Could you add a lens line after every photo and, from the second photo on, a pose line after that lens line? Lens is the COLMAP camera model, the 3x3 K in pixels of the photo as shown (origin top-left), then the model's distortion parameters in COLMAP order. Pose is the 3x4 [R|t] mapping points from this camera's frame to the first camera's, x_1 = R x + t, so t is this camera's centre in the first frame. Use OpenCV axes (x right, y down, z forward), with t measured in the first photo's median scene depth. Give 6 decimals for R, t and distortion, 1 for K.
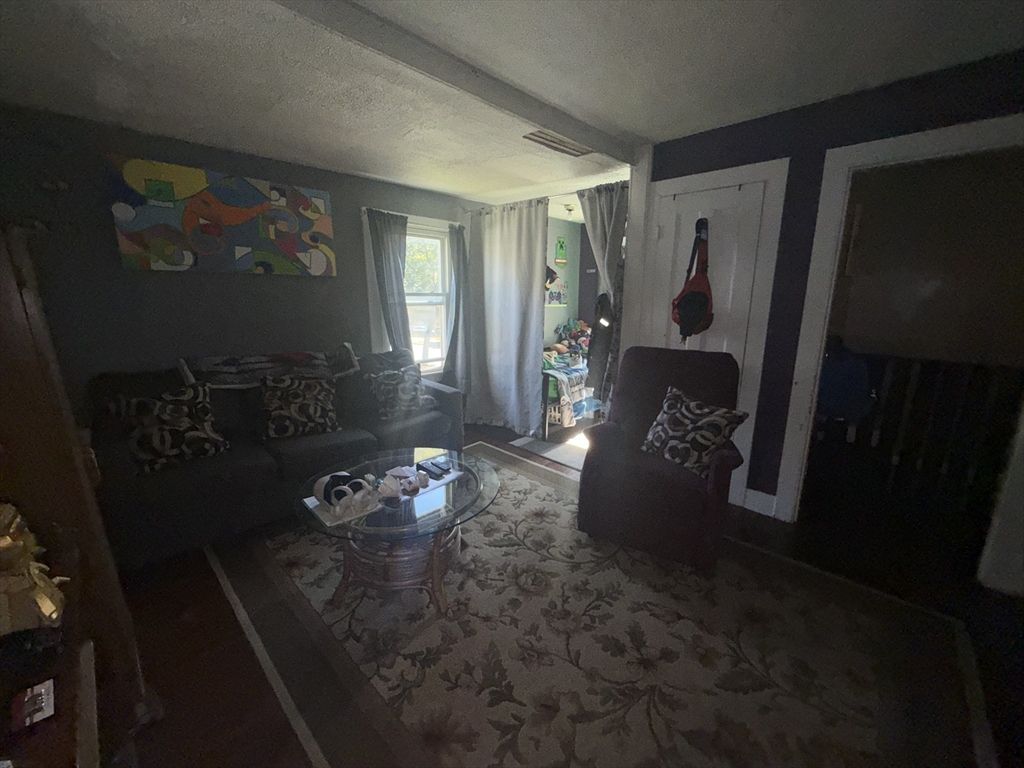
lens RADIAL K [[409.2, 0, 507.8], [0, 409.2, 382.7], [0, 0, 1]] dist [0.000037, 0.000002]
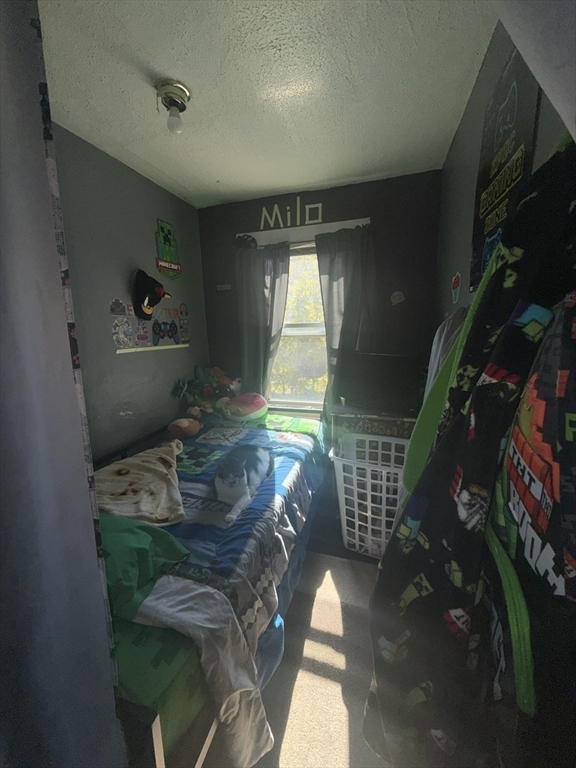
lens RADIAL K [[306.9, 0, 288.4], [0, 306.9, 381.1], [0, 0, 1]] dist [0.000037, 0.000002]
pose [[0.892836, -0.105658, 0.437812, 0.076154], [0.122419, 0.992427, -0.010145, -0.121117], [-0.433425, 0.062654, 0.899009, 0.571835]]
